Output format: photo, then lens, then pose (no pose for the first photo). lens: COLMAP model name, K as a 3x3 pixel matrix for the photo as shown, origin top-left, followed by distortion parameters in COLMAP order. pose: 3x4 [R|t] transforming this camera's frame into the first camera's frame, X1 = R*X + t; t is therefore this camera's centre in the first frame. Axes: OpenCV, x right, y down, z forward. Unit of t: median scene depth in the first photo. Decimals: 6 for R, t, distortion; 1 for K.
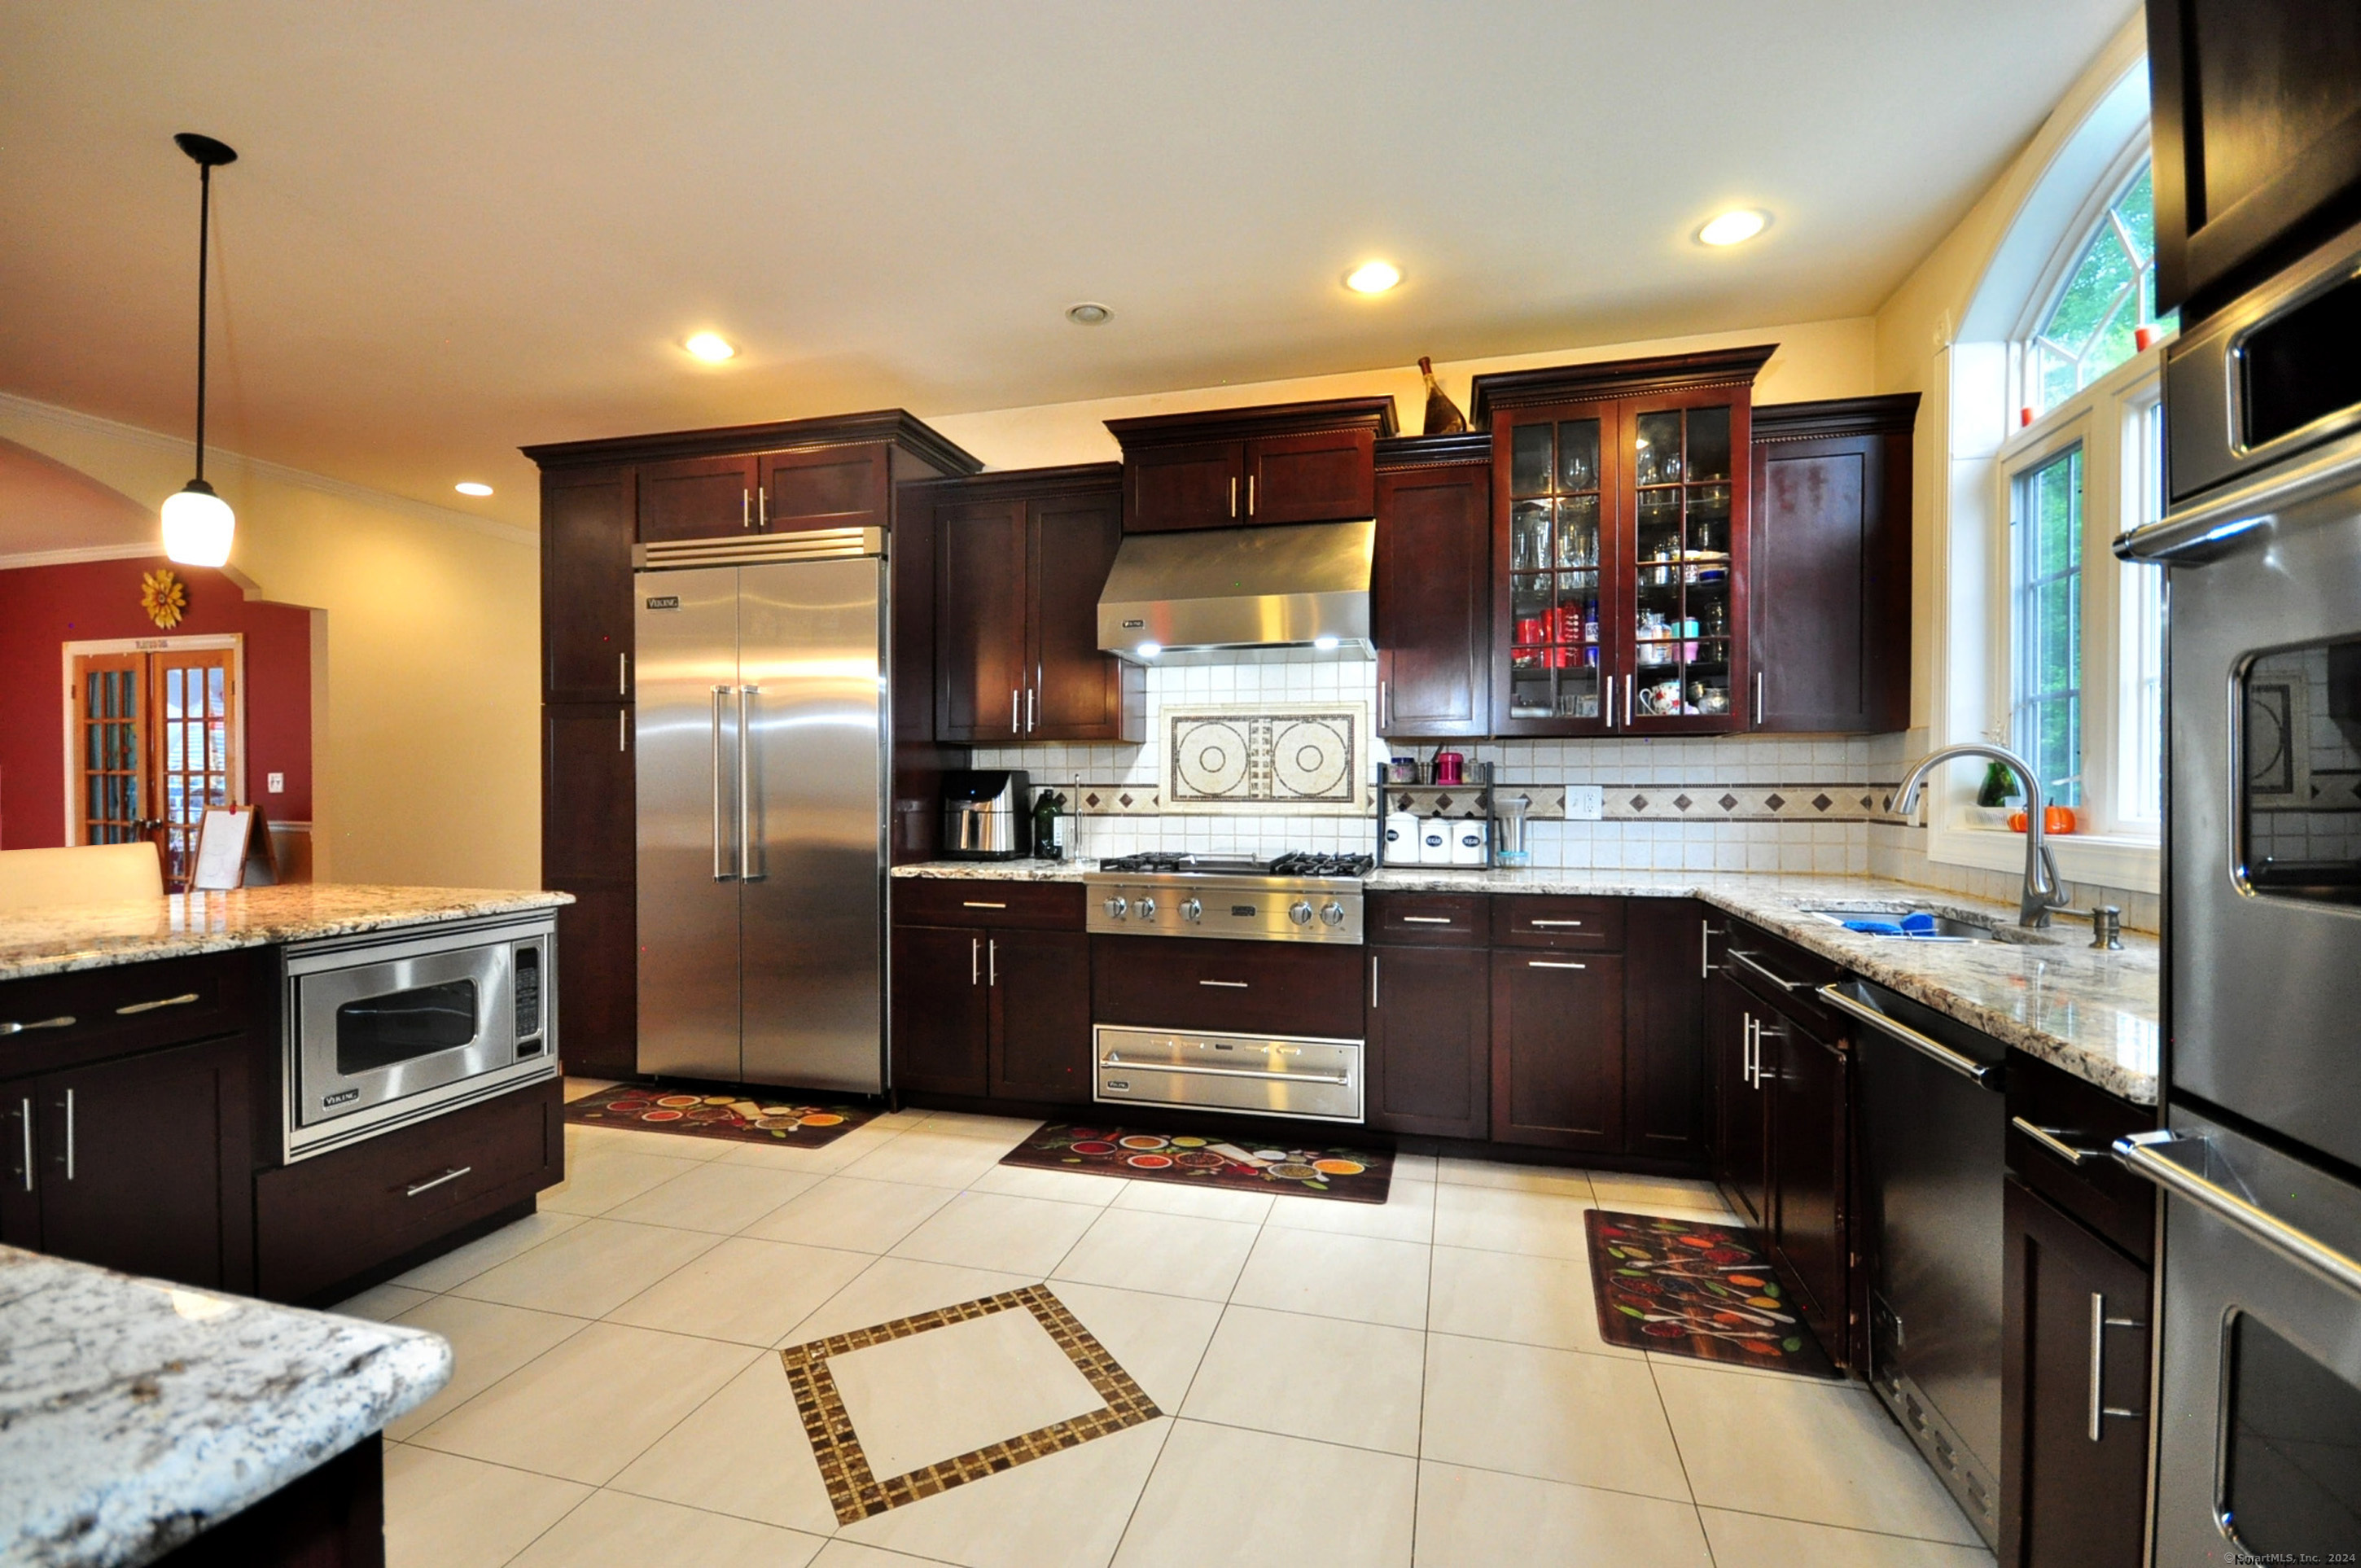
lens RADIAL K [[1040.4, 0, 1174.0], [0, 1040.4, 798.3], [0, 0, 1]] dist [0.002898, 0.000282]
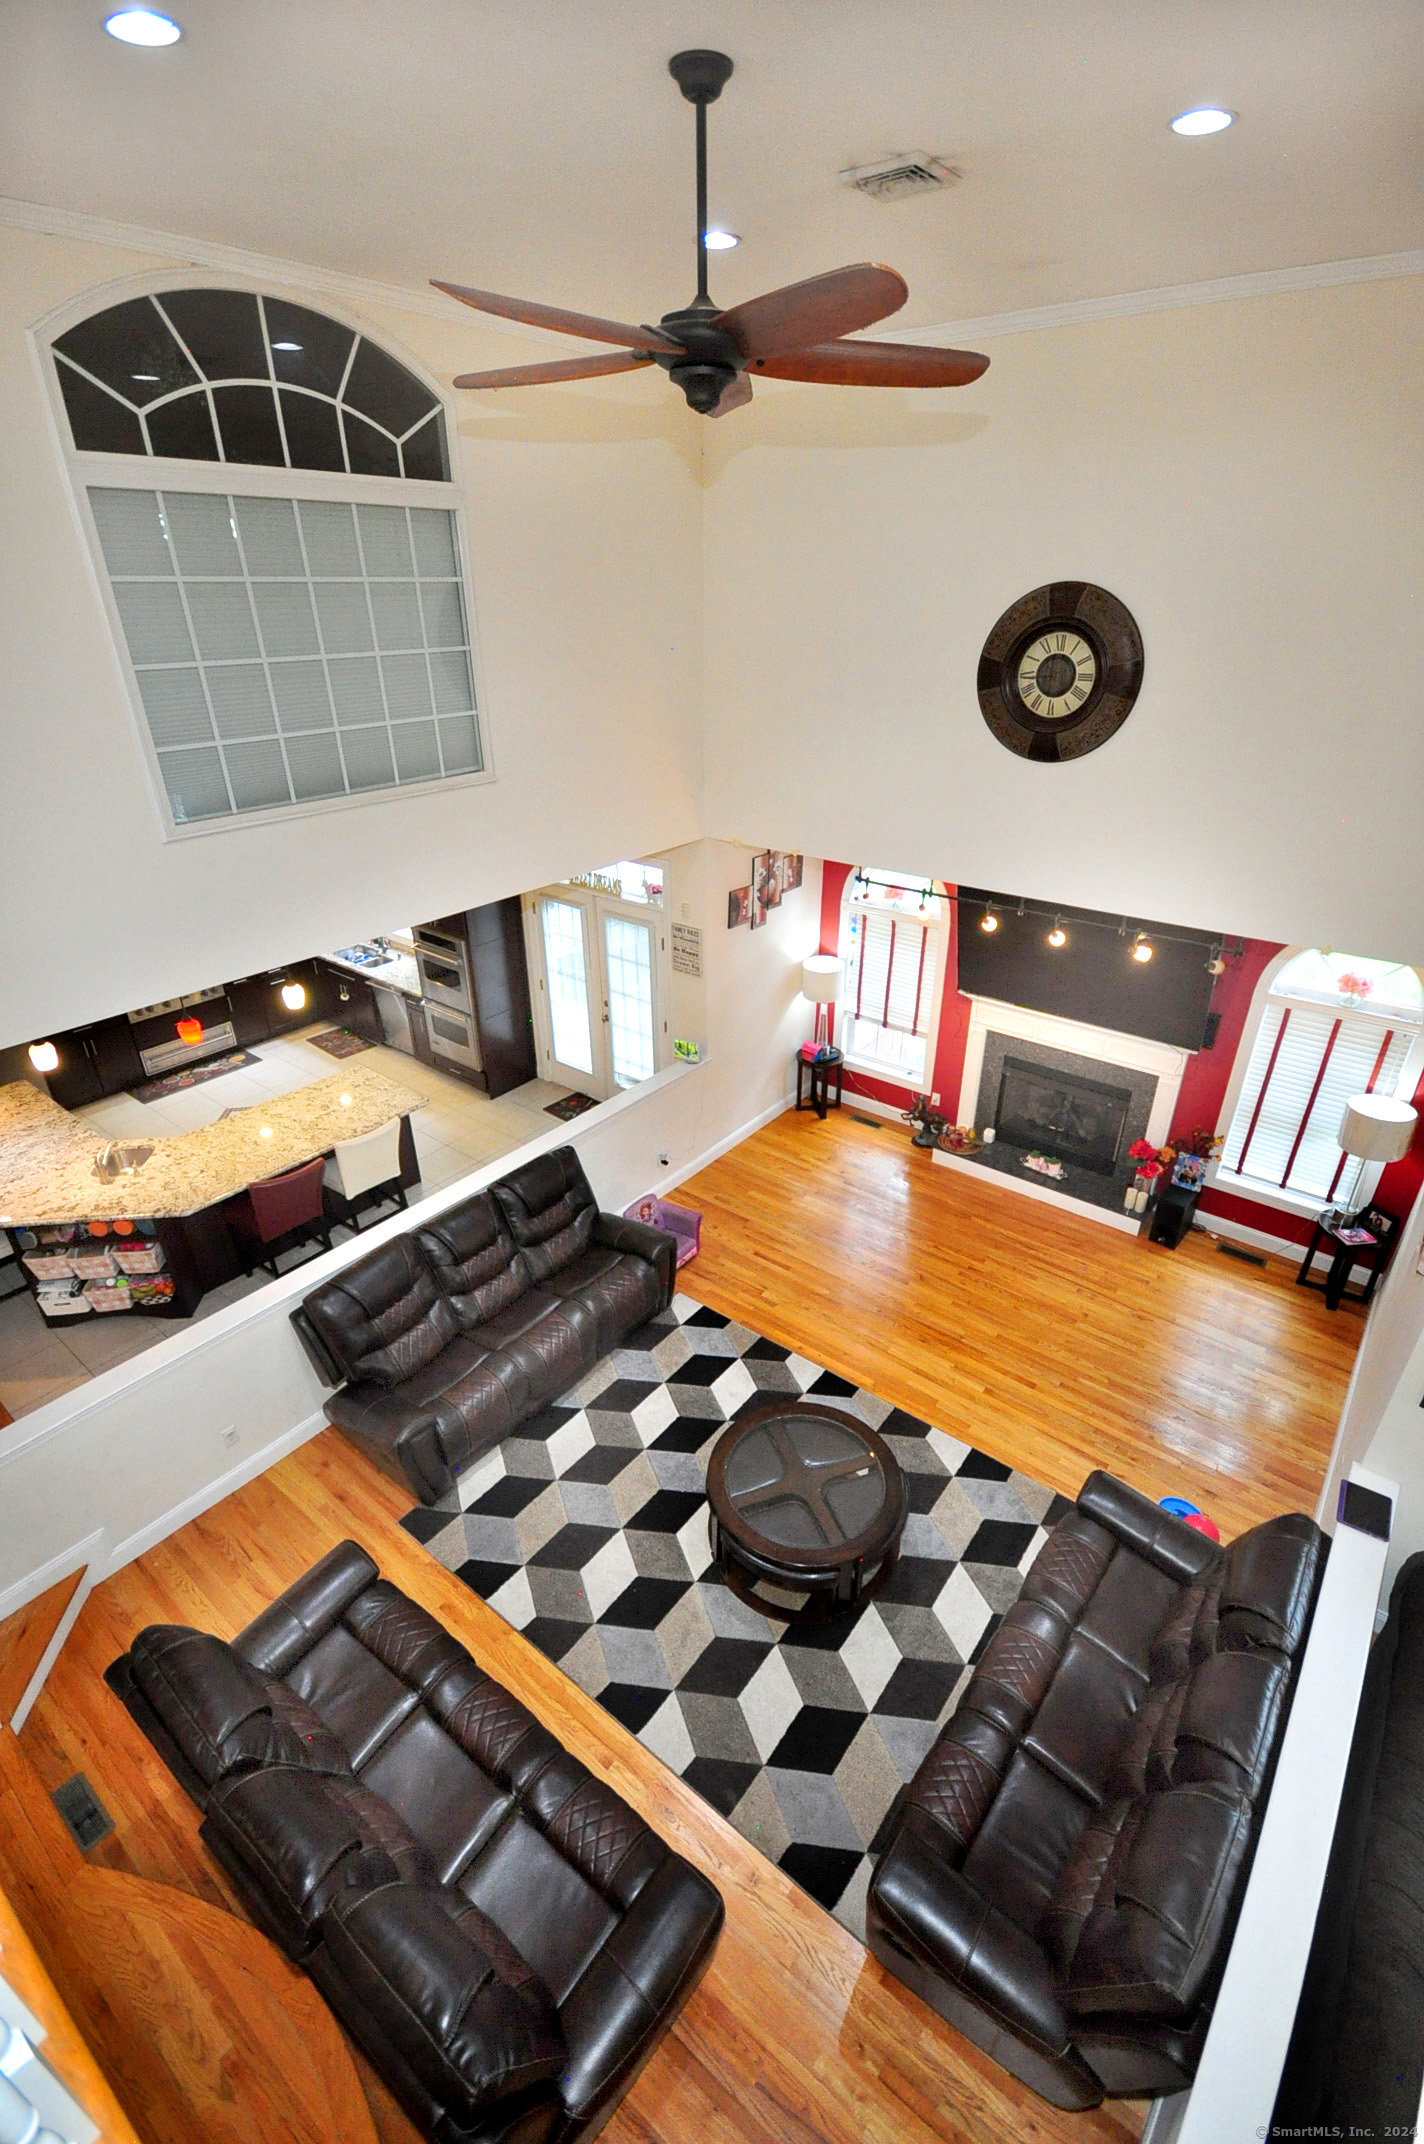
lens RADIAL K [[954.0, 0, 706.1], [0, 954.0, 1086.1], [0, 0, 1]] dist [0.022277, -0.013926]
pose [[0.395058, -0.433965, 0.809694, -1.638343], [0.017483, 0.884781, 0.465679, -0.901419], [-0.918490, -0.169814, 0.357127, -1.388363]]
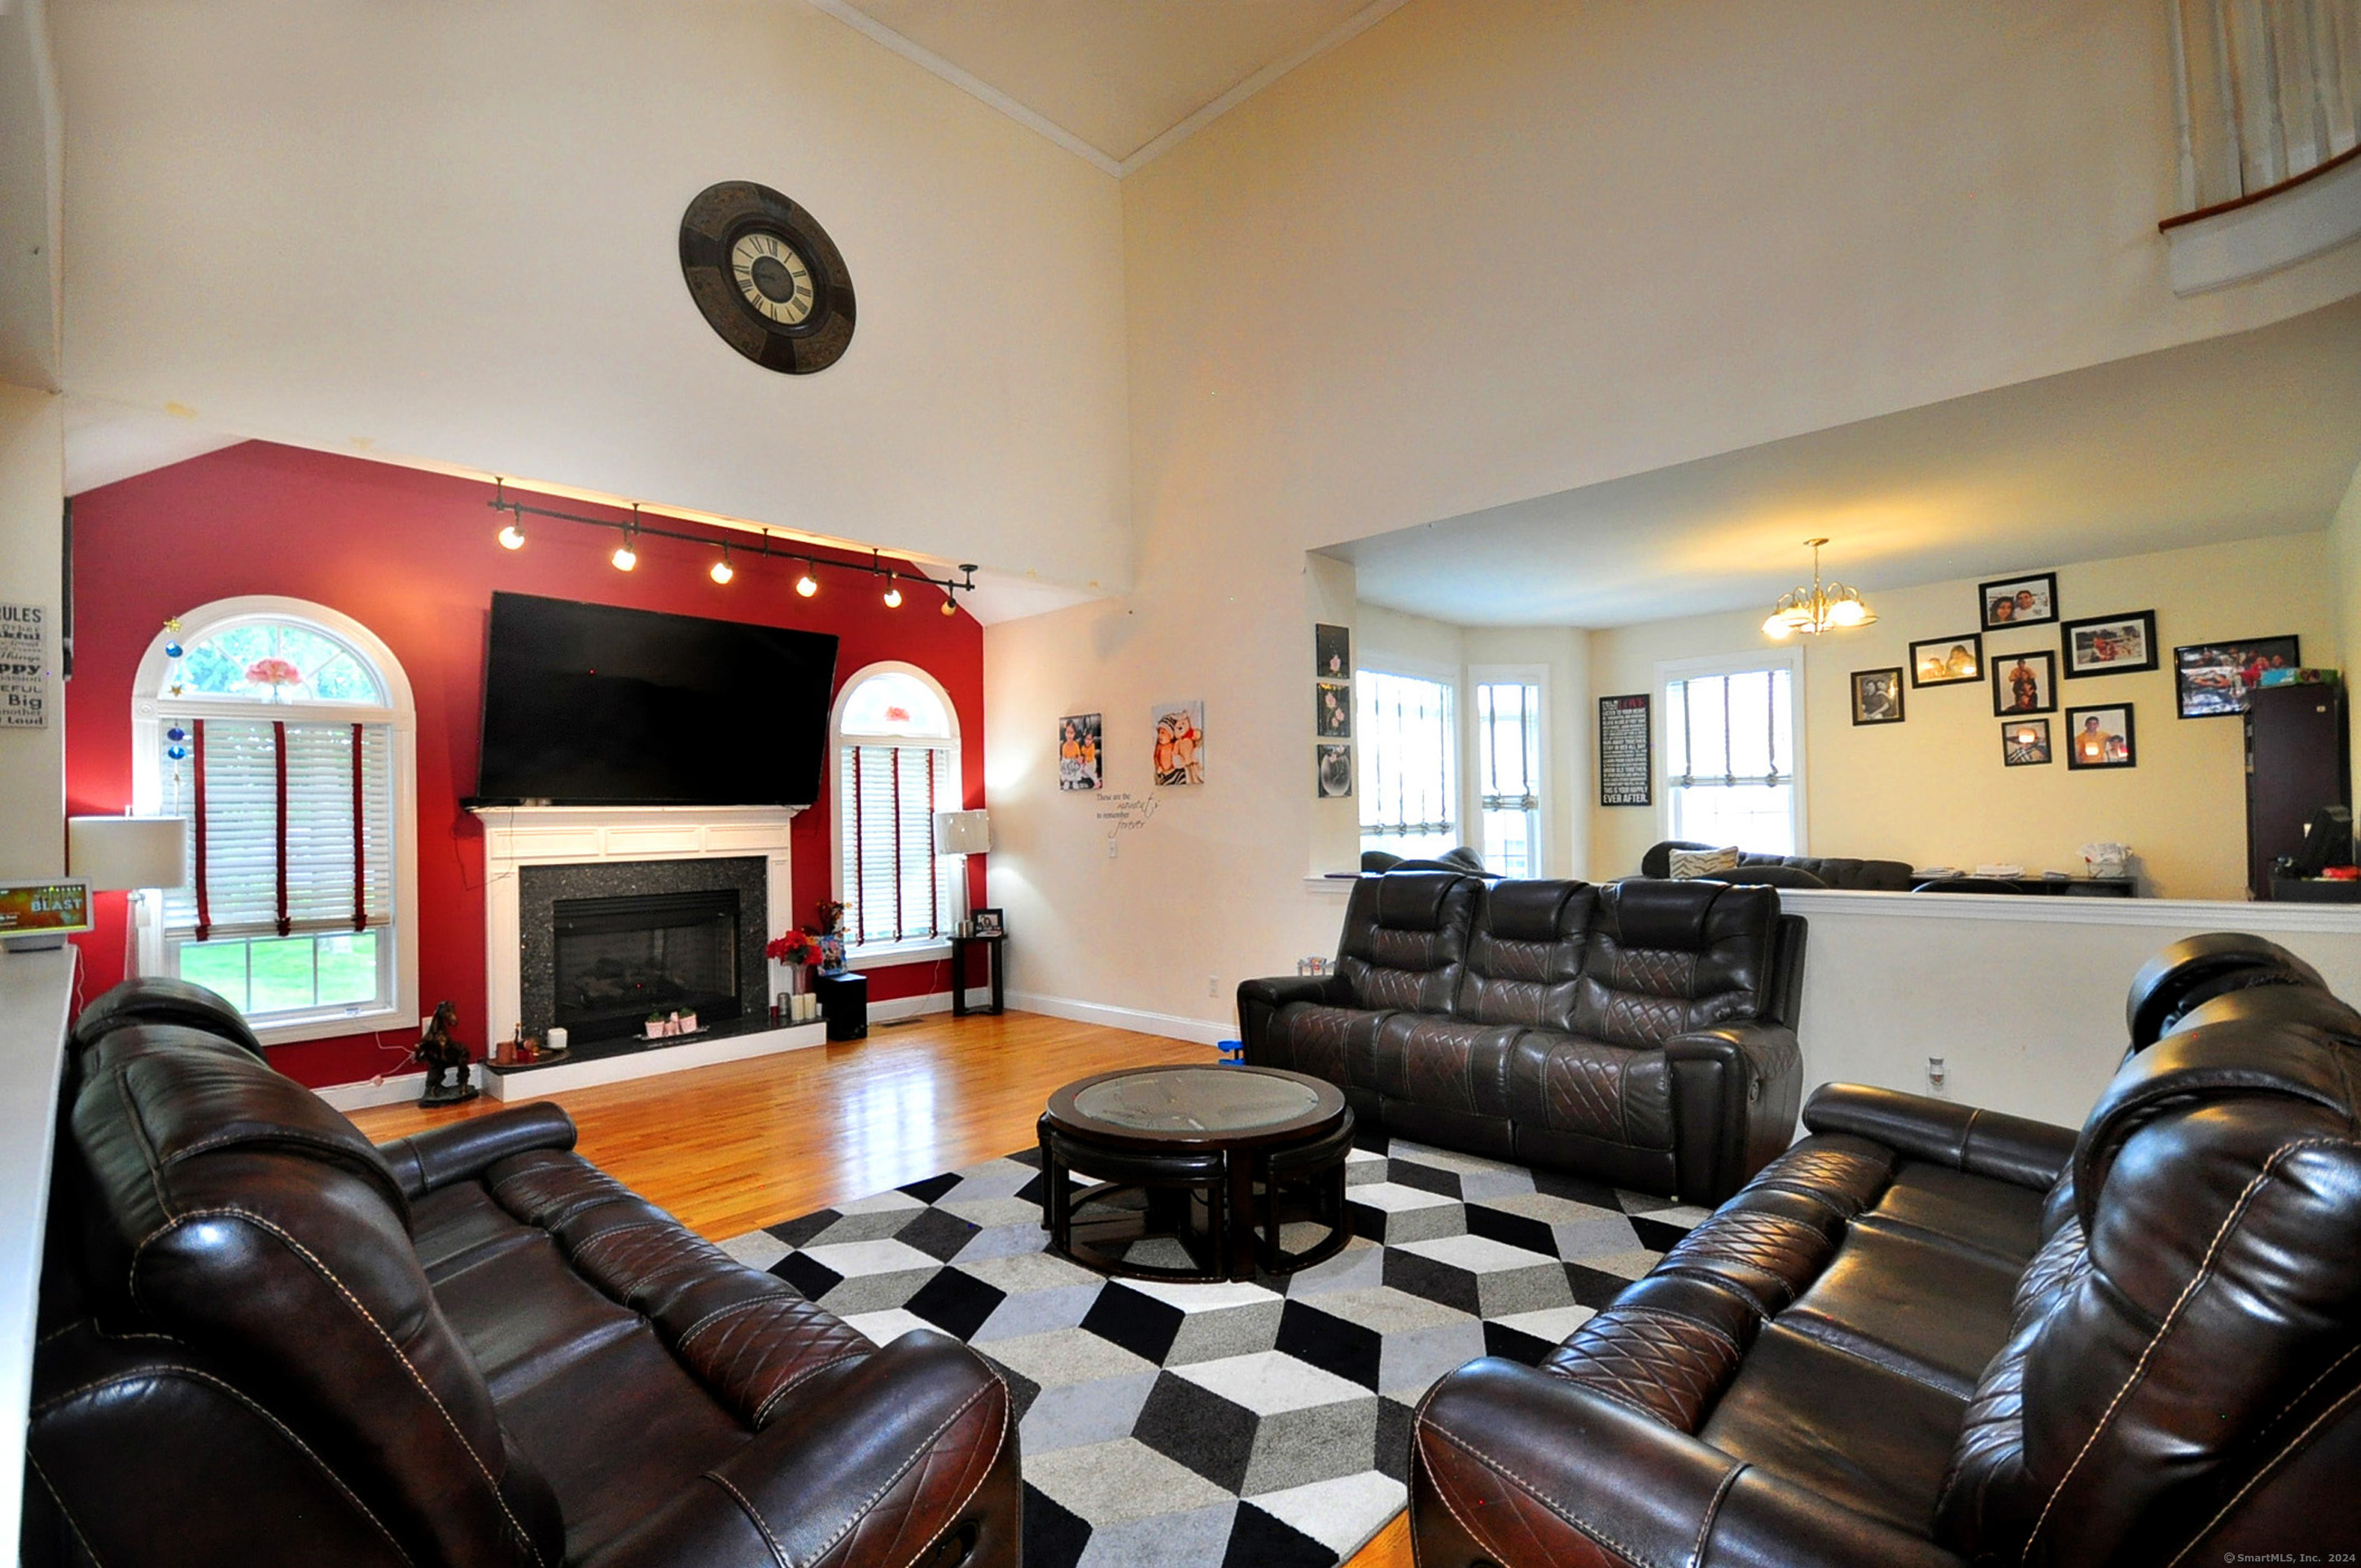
lens RADIAL K [[1056.4, 0, 1171.6], [0, 1056.4, 819.7], [0, 0, 1]] dist [0.002753, 0.000040]
pose [[-0.877365, 0.017262, 0.479514, -1.163816], [0.025432, 0.999621, 0.010548, -0.010663], [-0.479150, 0.021449, -0.877471, -0.201143]]
